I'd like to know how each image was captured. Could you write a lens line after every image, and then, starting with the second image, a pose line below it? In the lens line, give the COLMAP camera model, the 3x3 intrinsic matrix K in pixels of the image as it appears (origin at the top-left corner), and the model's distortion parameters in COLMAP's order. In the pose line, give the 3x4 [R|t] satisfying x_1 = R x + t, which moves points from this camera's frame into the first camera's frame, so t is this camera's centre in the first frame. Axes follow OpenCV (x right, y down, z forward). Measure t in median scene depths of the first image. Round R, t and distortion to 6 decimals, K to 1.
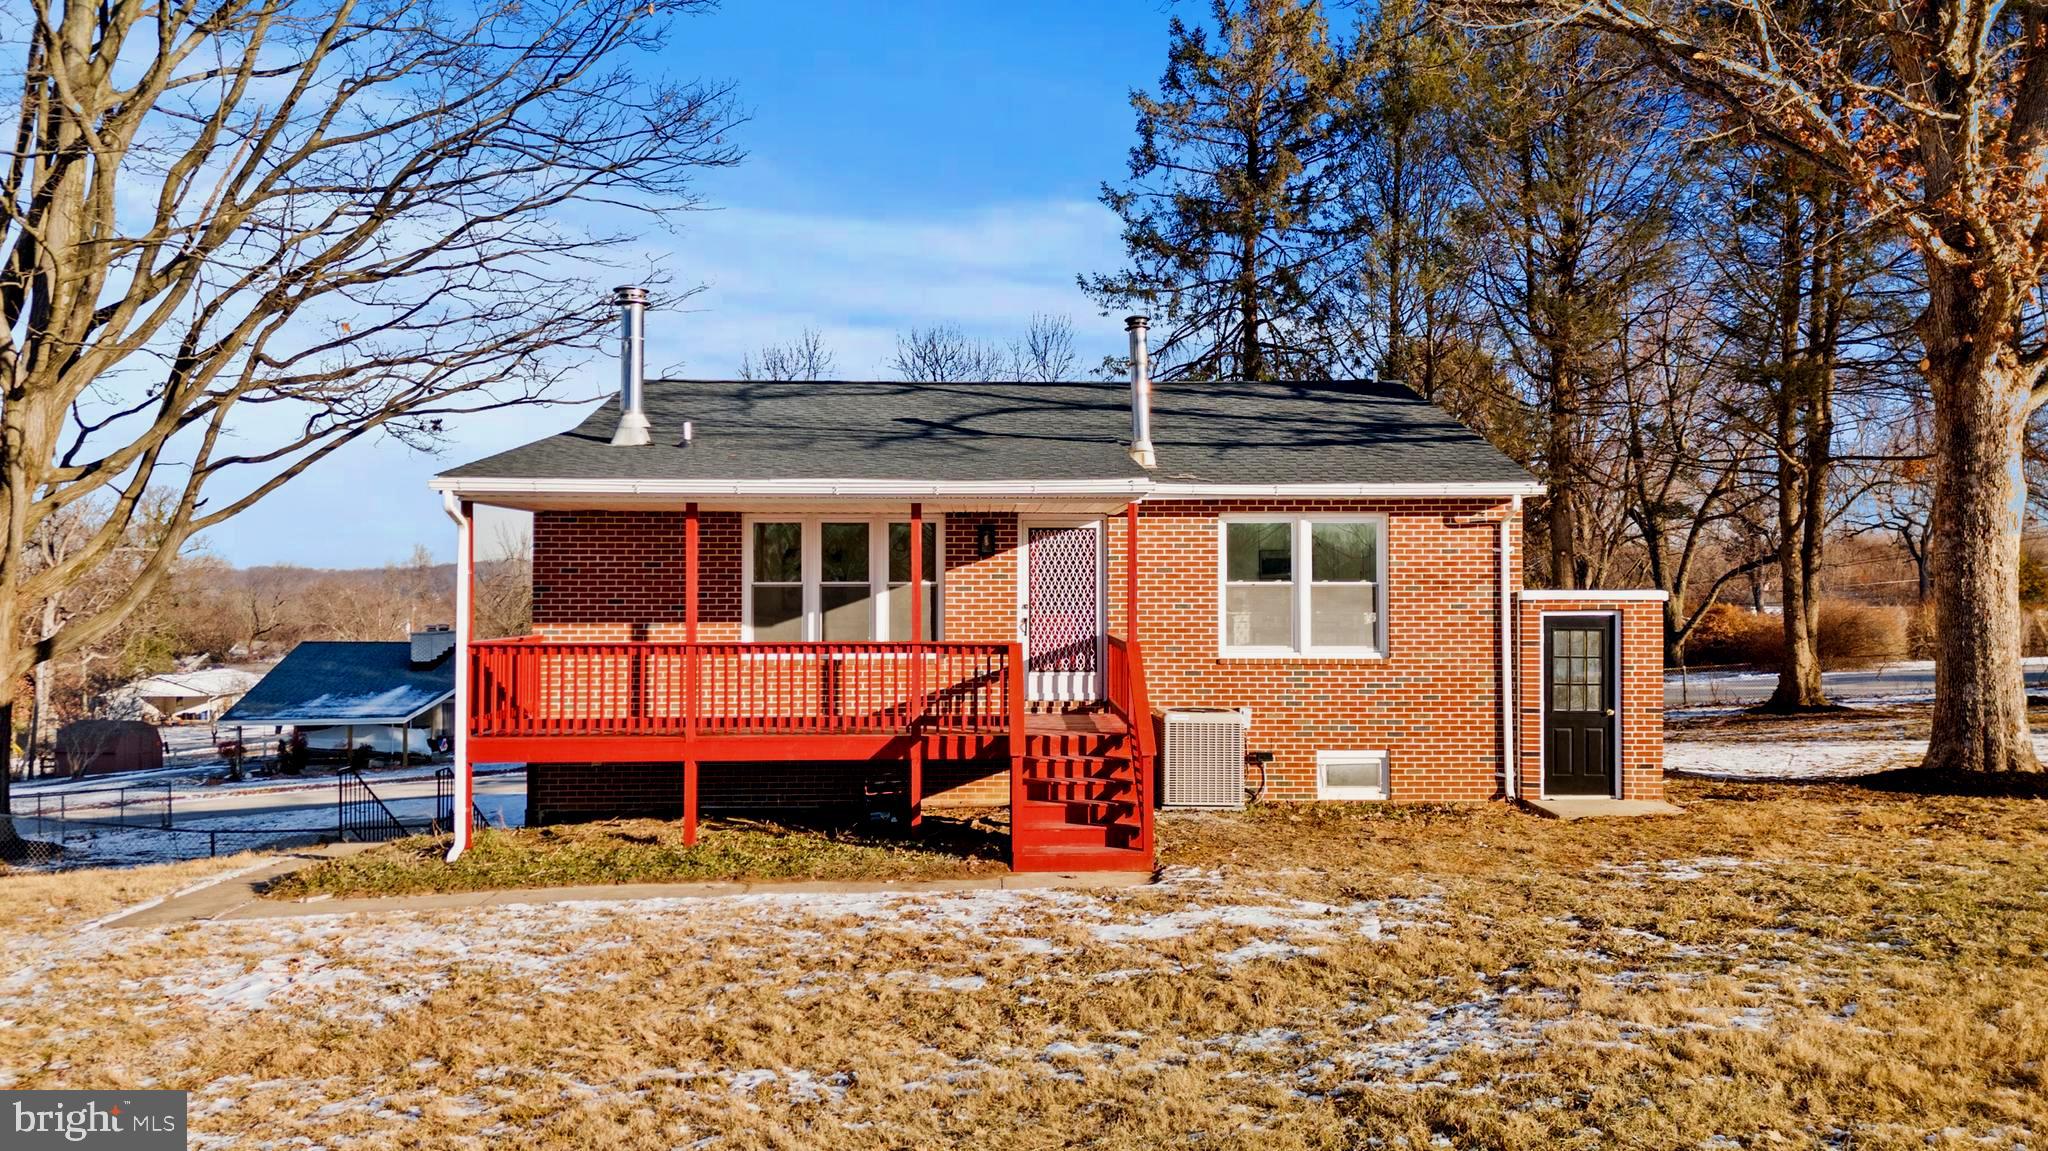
lens RADIAL K [[1524.2, 0, 1024.0], [0, 1524.2, 575.5], [0, 0, 1]] dist [0.055642, -0.008424]
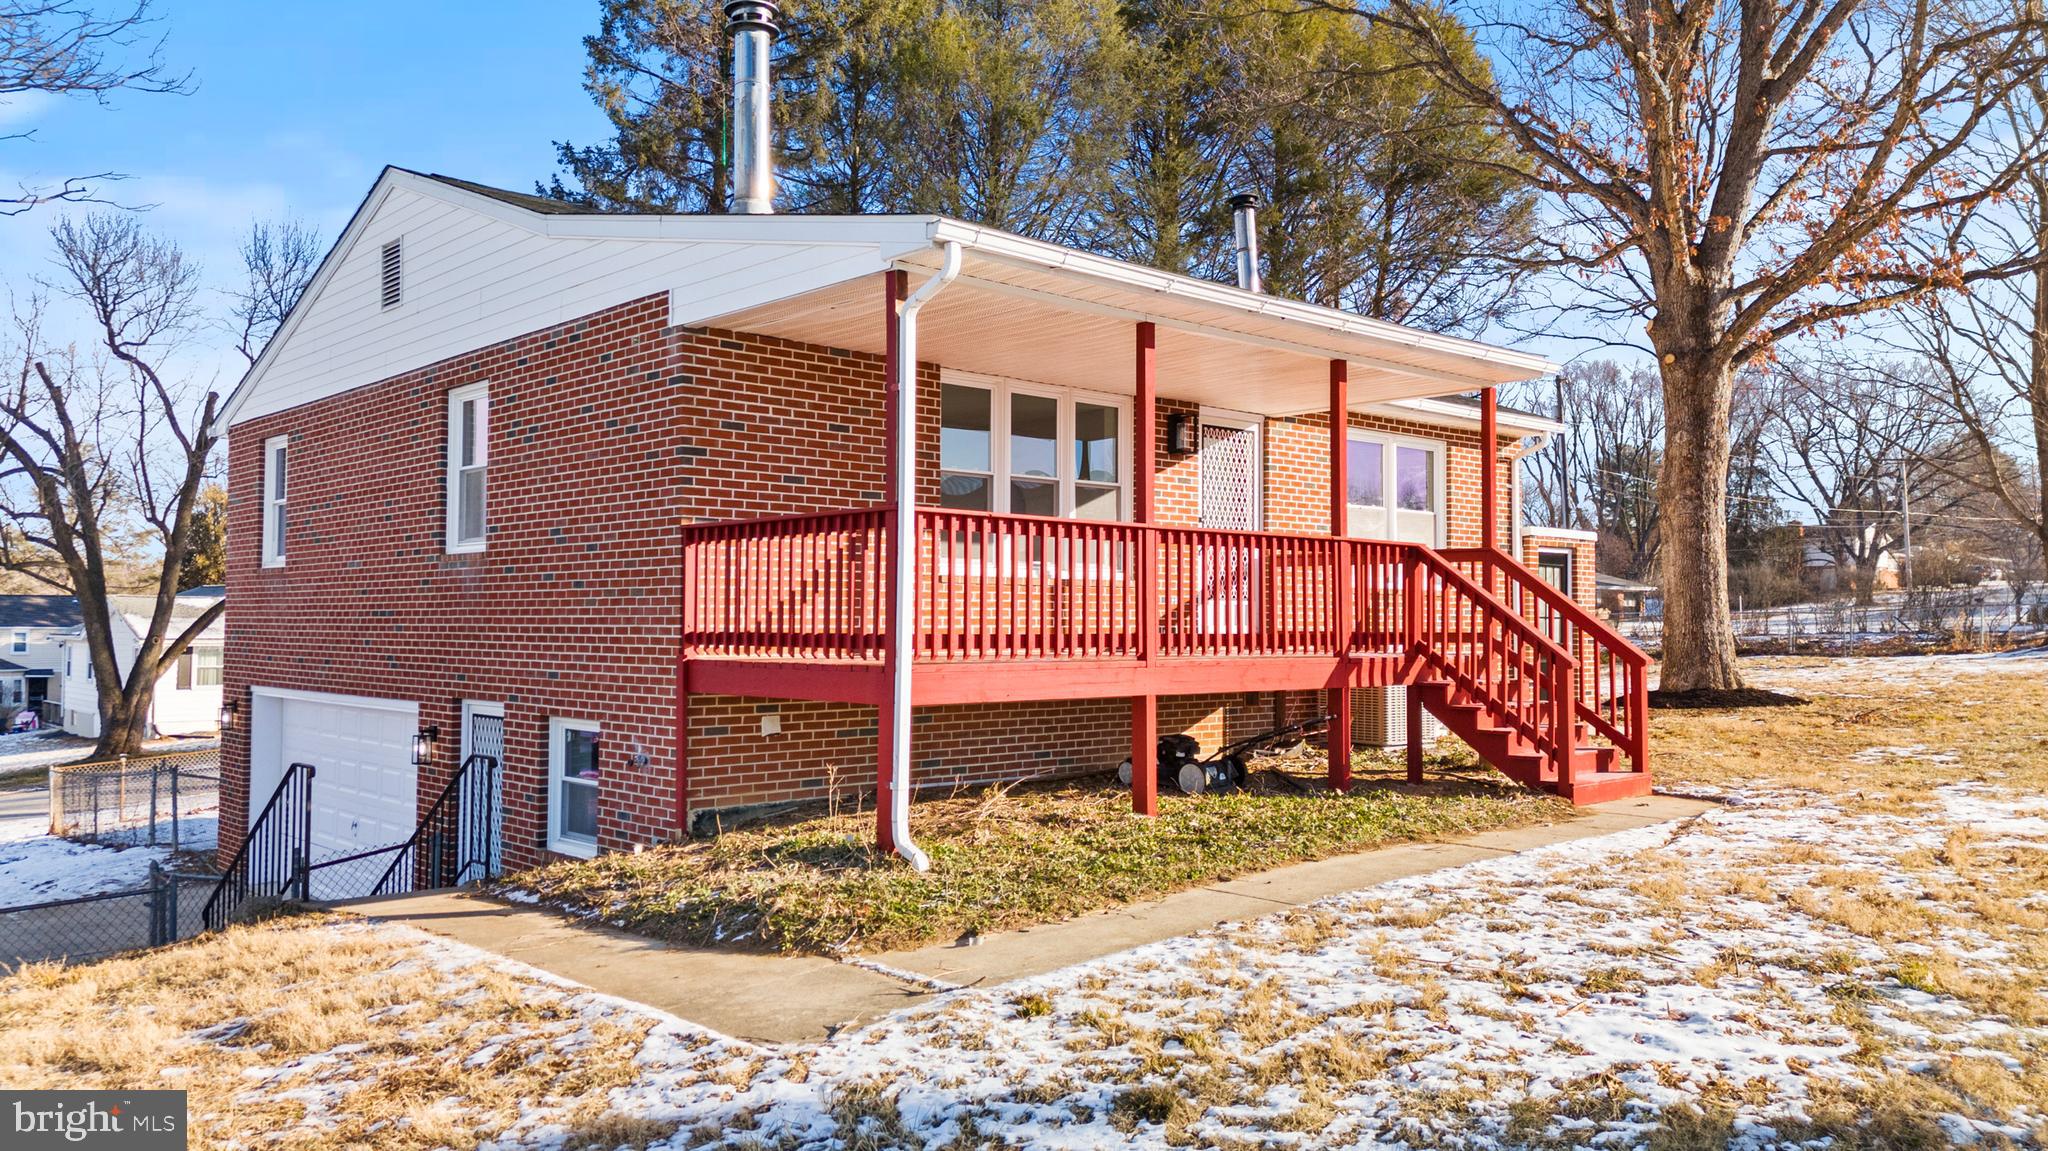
lens RADIAL K [[1524.2, 0, 1024.0], [0, 1524.2, 575.5], [0, 0, 1]] dist [0.055642, -0.008424]
pose [[0.754466, 0.024369, 0.655887, -0.607438], [-0.008741, 0.999595, -0.027084, 0.073266], [-0.656281, 0.014701, 0.754373, 0.440360]]
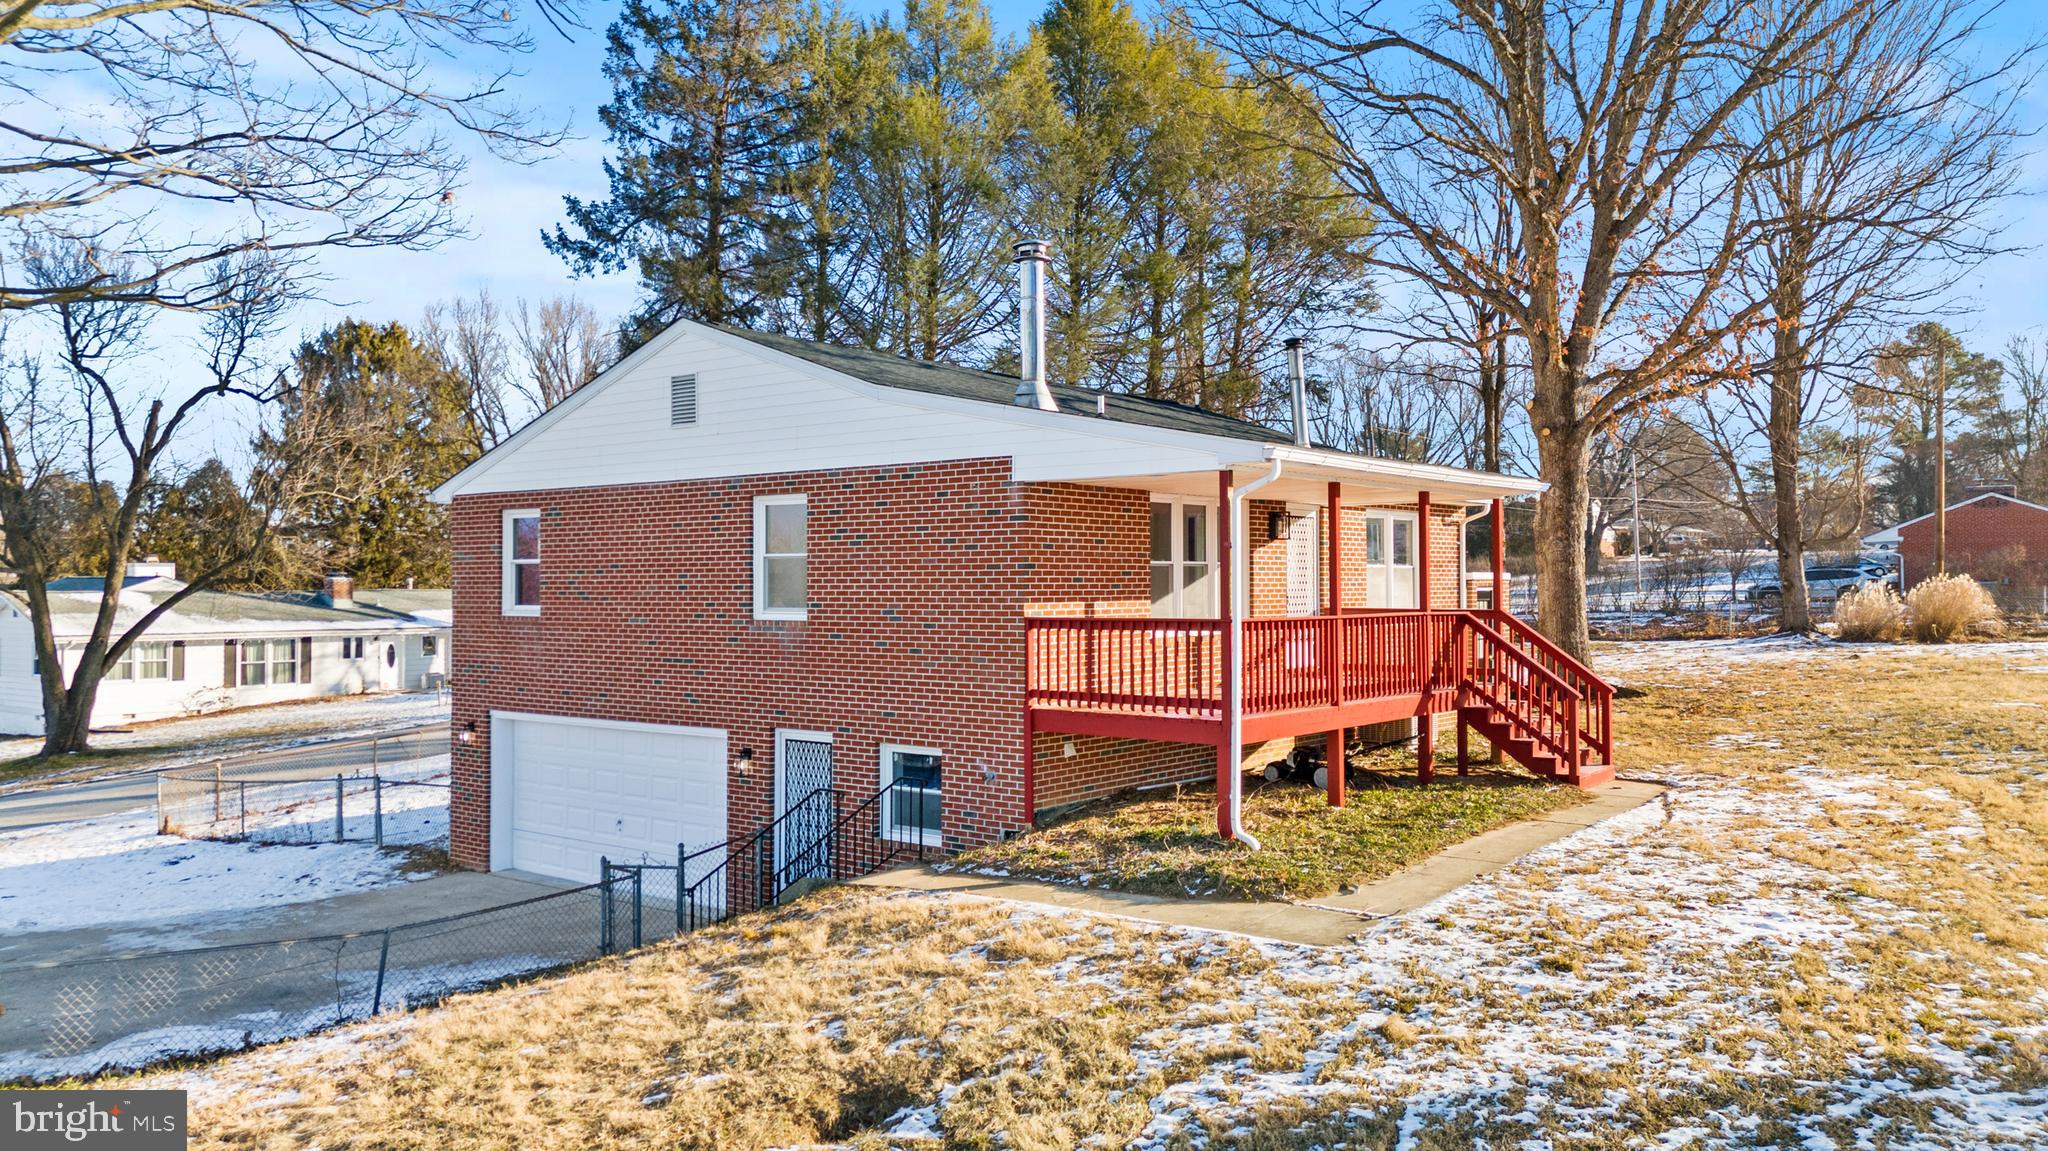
lens RADIAL K [[1492.0, 0, 1034.2], [0, 1492.0, 573.8], [0, 0, 1]] dist [0.060515, -0.000828]
pose [[0.647749, 0.006286, 0.761828, -0.962998], [-0.002527, 0.999978, -0.006102, 0.019533], [-0.761850, 0.002027, 0.647751, 0.419096]]
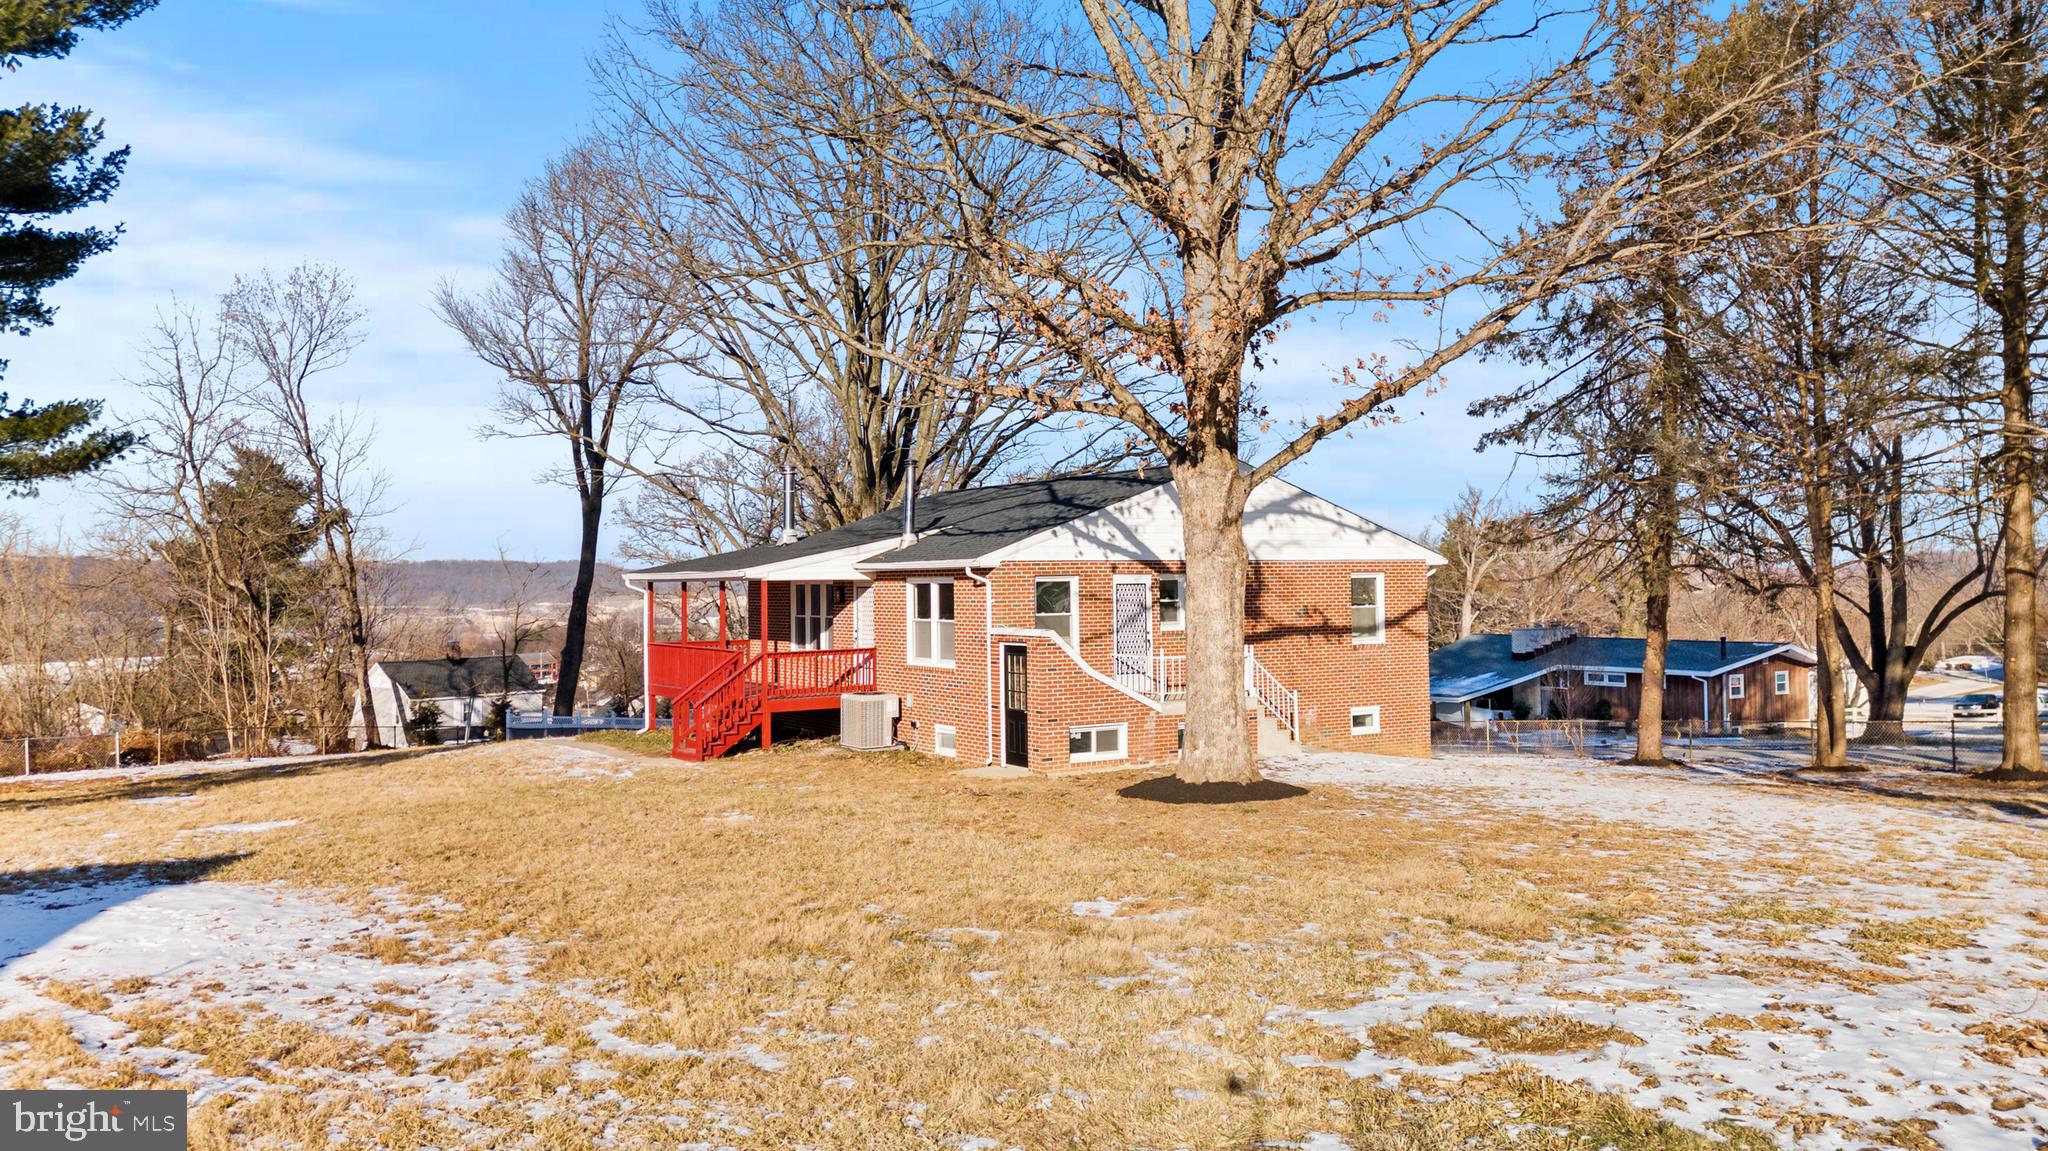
lens RADIAL K [[1524.2, 0, 1024.0], [0, 1524.2, 575.5], [0, 0, 1]] dist [0.055642, -0.008424]
pose [[0.519467, -0.009756, -0.854435, 1.627157], [0.015499, 0.999878, -0.001994, -0.038374], [0.854350, -0.012207, 0.519554, 0.239382]]
